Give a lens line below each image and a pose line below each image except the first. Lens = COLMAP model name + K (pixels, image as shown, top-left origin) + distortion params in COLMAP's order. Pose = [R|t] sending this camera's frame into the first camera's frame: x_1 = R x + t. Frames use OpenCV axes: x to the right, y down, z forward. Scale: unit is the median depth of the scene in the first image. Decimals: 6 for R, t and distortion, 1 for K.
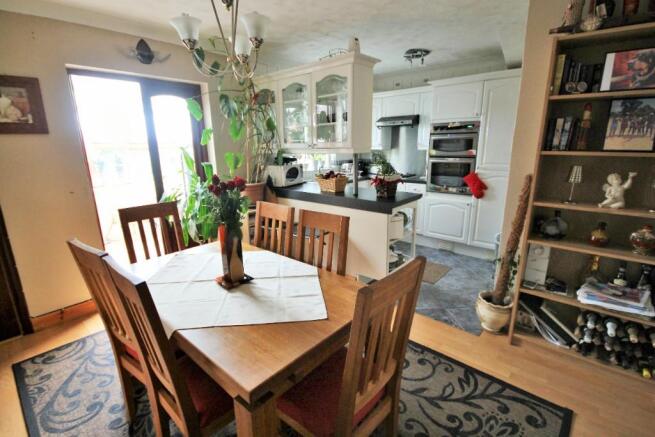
lens RADIAL K [[303.7, 0, 325.7], [0, 303.7, 220.4], [0, 0, 1]] dist [0.001177, -0.002001]
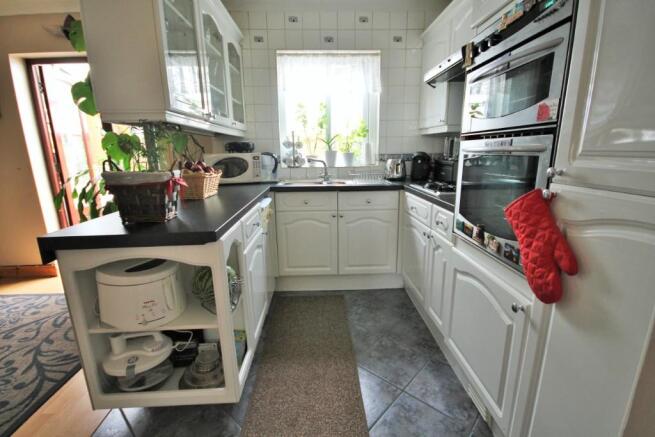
lens RADIAL K [[303.7, 0, 327.5], [0, 303.7, 217.7], [0, 0, 1]] dist [0.001177, -0.002001]
pose [[0.684558, 0.163442, -0.710399, 0.982836], [-0.168446, 0.983632, 0.063986, -0.223733], [0.709229, 0.075862, 0.700884, 1.281367]]
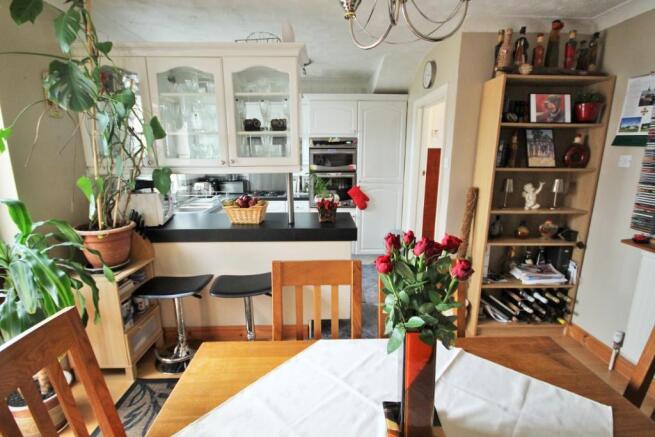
lens RADIAL K [[303.7, 0, 327.5], [0, 303.7, 222.3], [0, 0, 1]] dist [0.001177, -0.002001]
pose [[0.737829, -0.138919, 0.660537, -0.539891], [0.158728, 0.986859, 0.030246, -0.146091], [-0.656059, 0.082529, 0.750184, 0.514236]]
